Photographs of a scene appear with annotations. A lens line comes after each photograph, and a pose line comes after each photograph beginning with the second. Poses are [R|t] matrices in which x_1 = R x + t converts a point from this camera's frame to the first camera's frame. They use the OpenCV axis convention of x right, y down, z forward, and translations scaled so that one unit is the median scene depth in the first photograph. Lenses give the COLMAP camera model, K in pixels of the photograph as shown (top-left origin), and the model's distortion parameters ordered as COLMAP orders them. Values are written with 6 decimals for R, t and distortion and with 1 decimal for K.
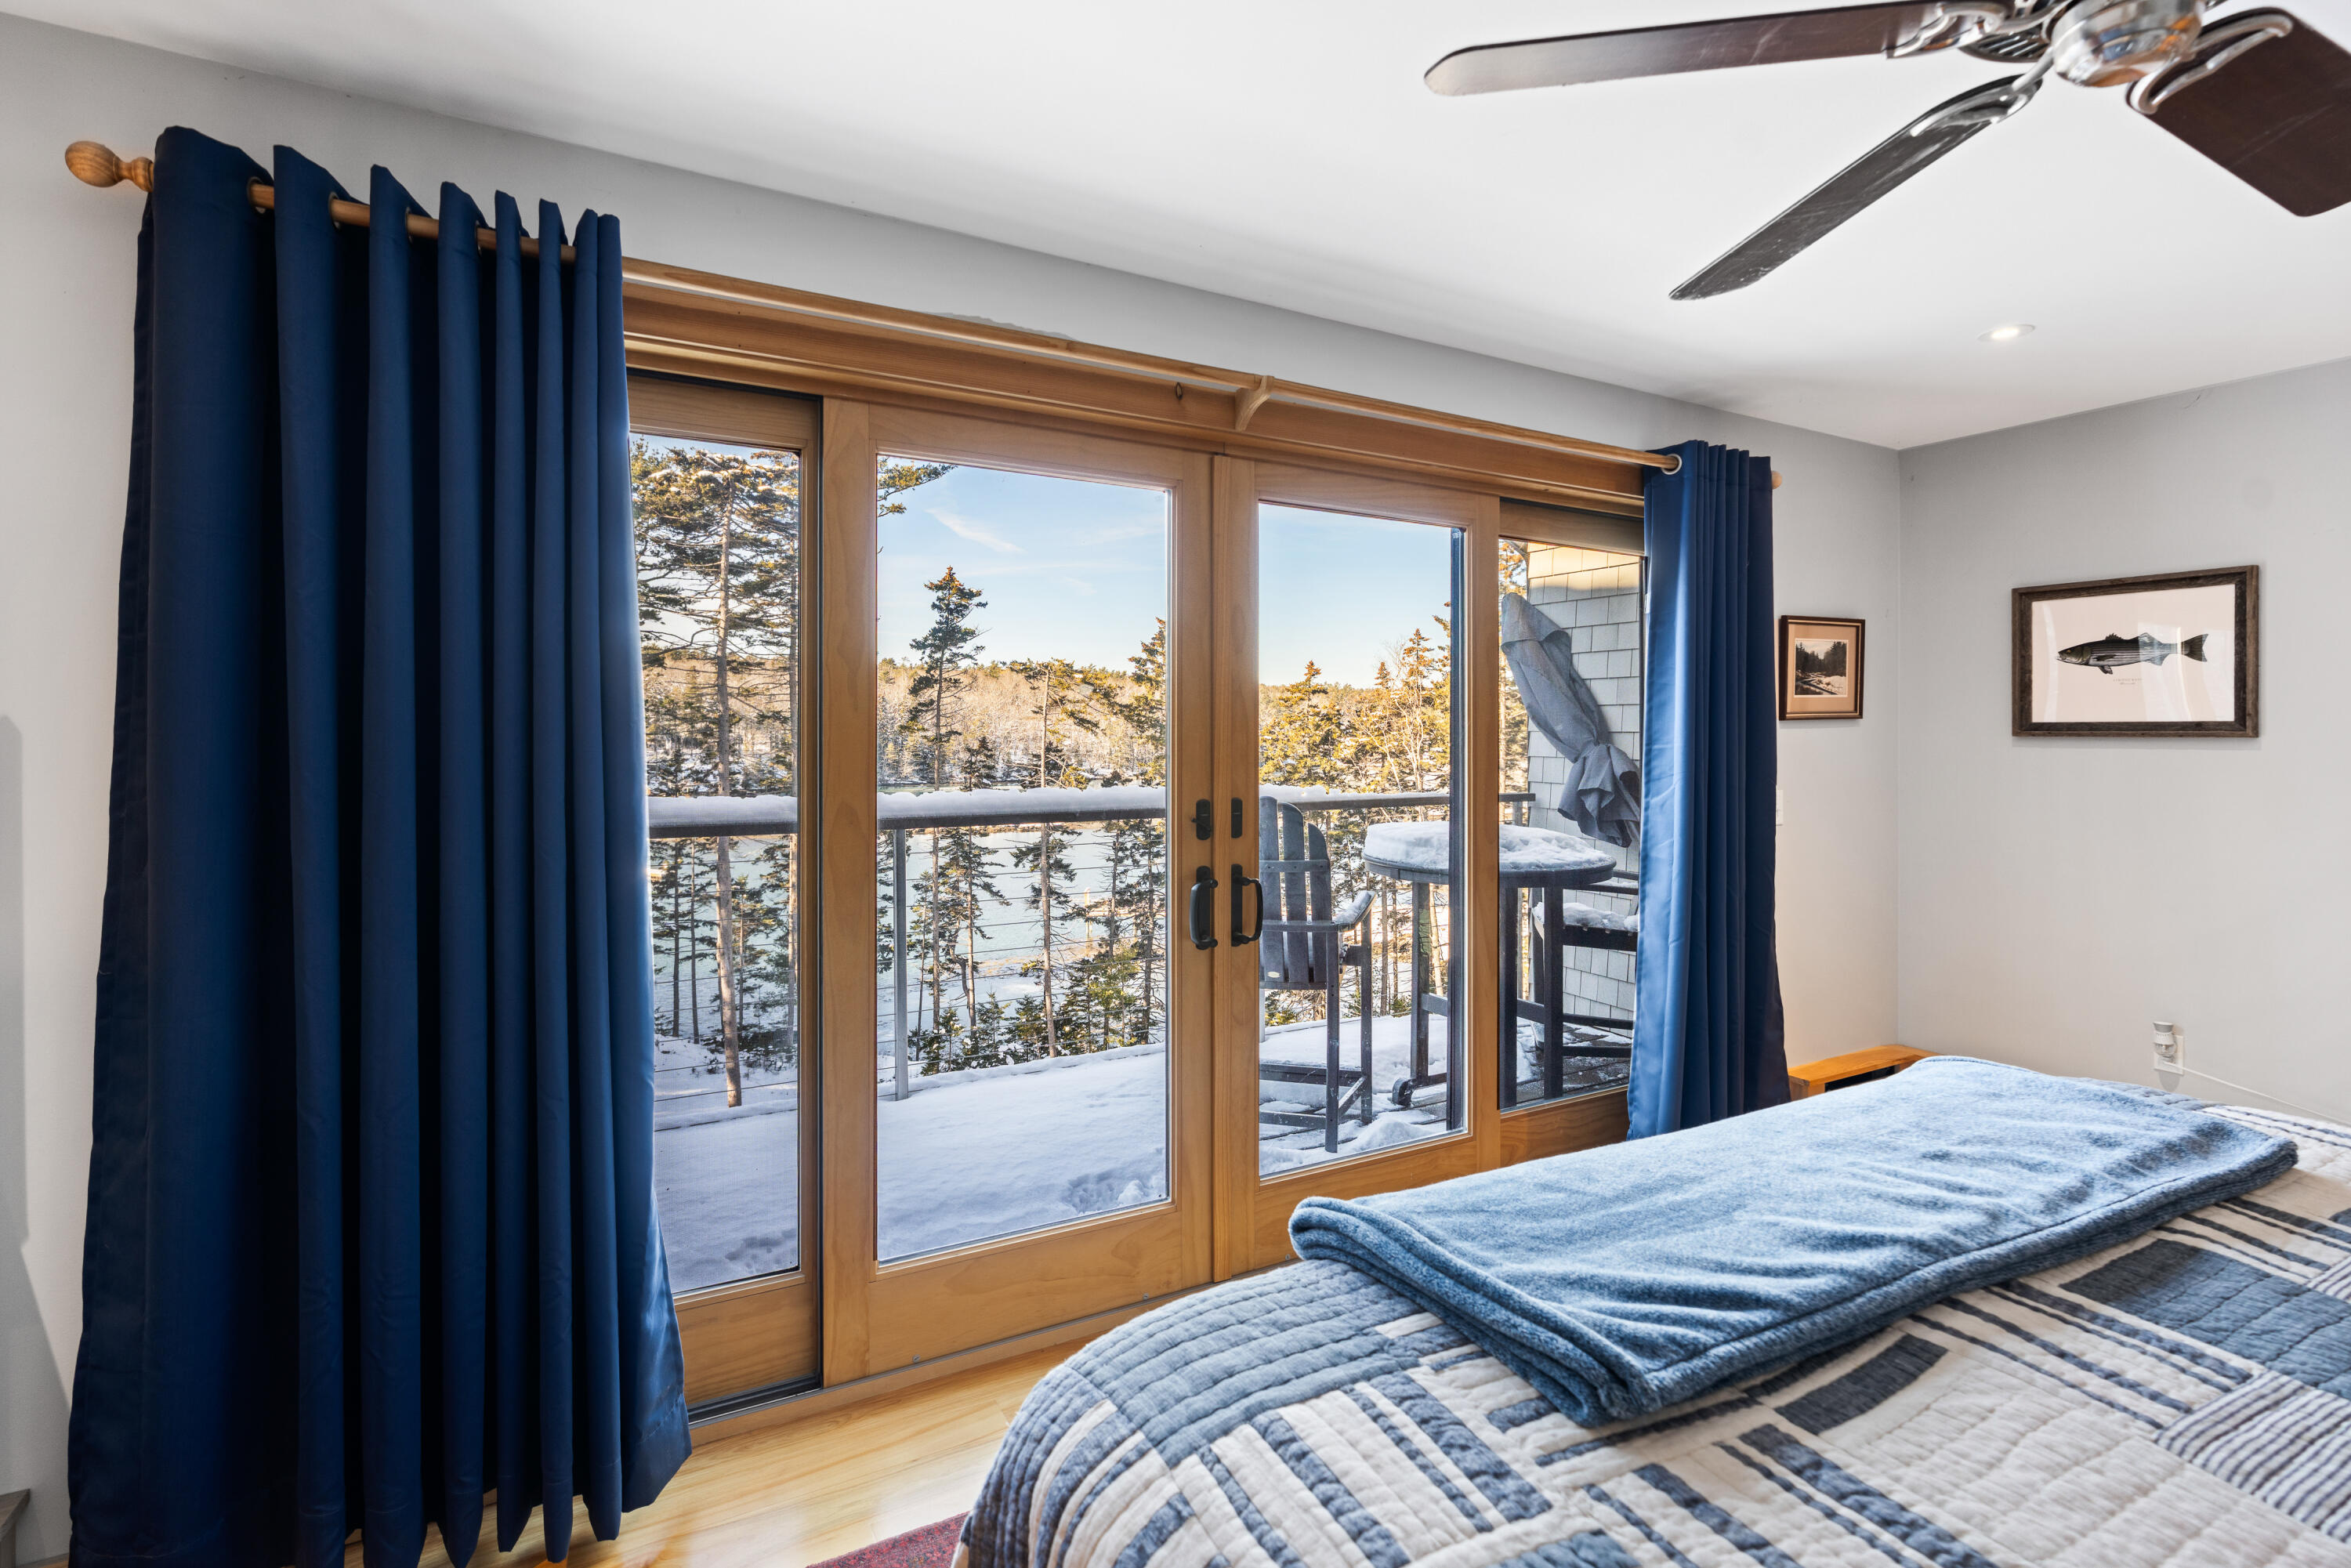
lens RADIAL K [[1083.9, 0, 1176.0], [0, 1083.9, 726.2], [0, 0, 1]] dist [-0.008597, 0.004687]
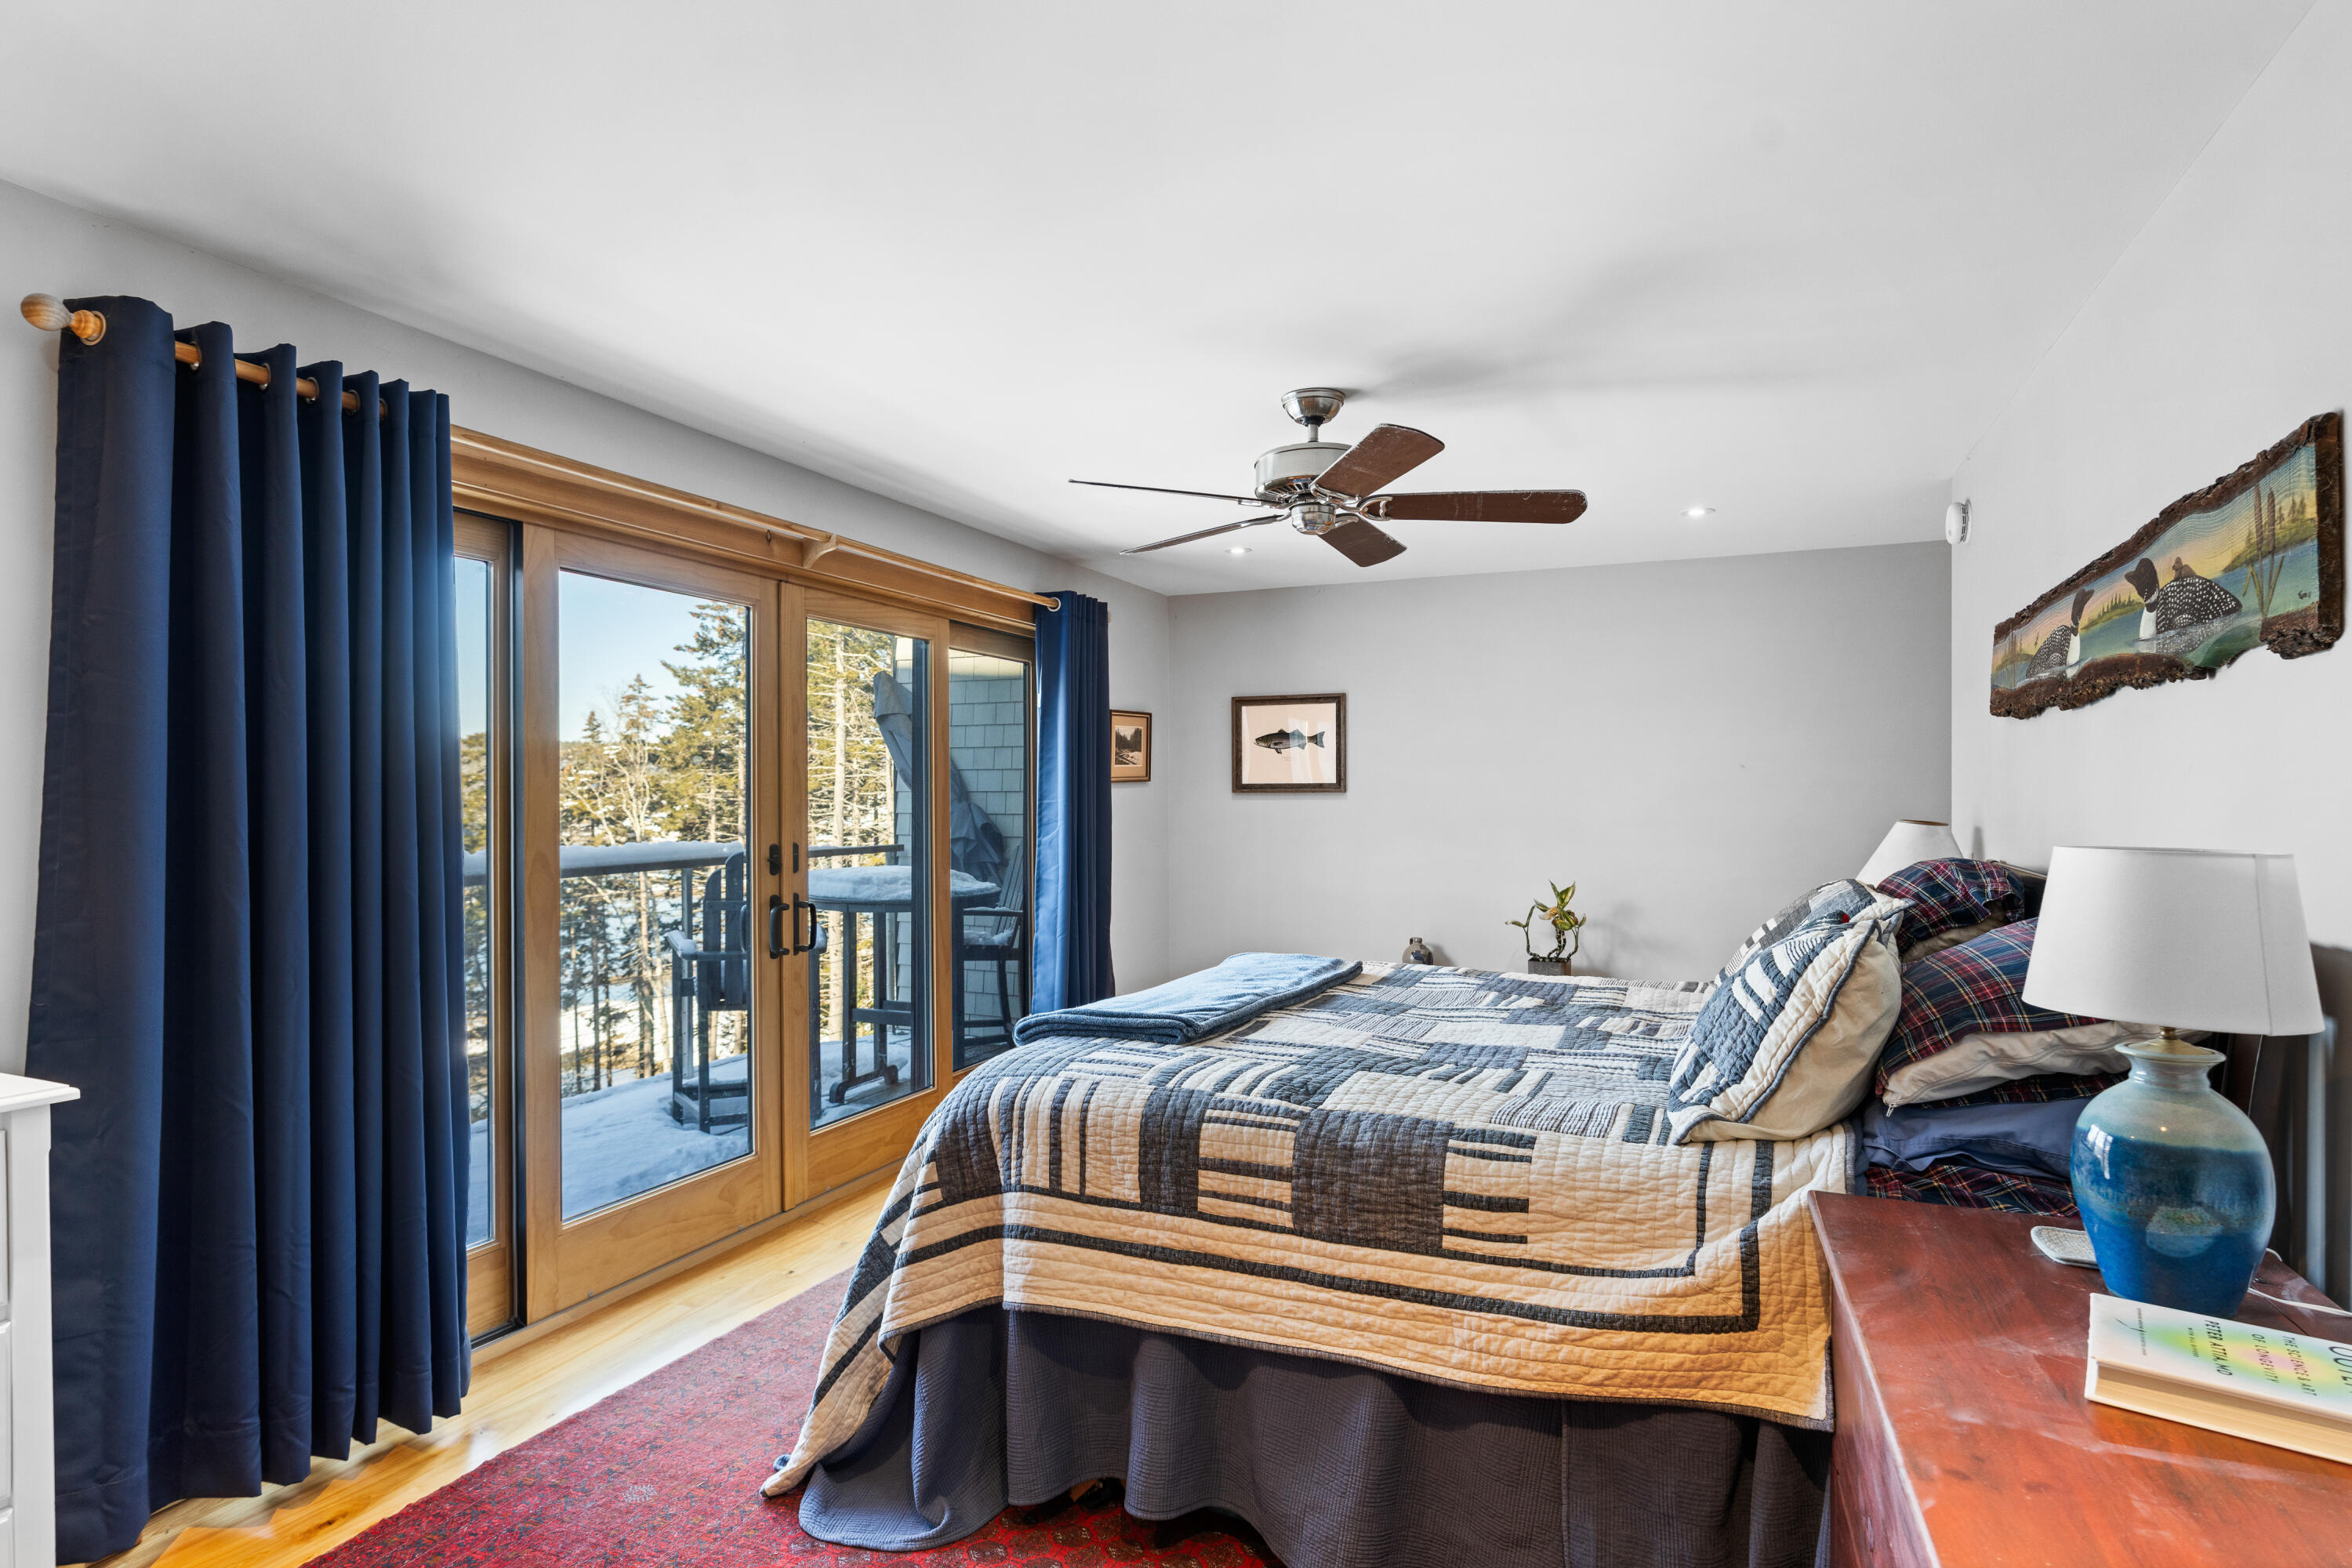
lens RADIAL K [[1236.6, 0, 1176.0], [0, 1236.6, 784.0], [0, 0, 1]] dist [0.001878, 0.000402]
pose [[0.792581, -0.001620, 0.609764, -0.409675], [0.002923, 0.999995, -0.001143, -0.001699], [-0.609759, 0.002688, 0.792582, -0.393222]]
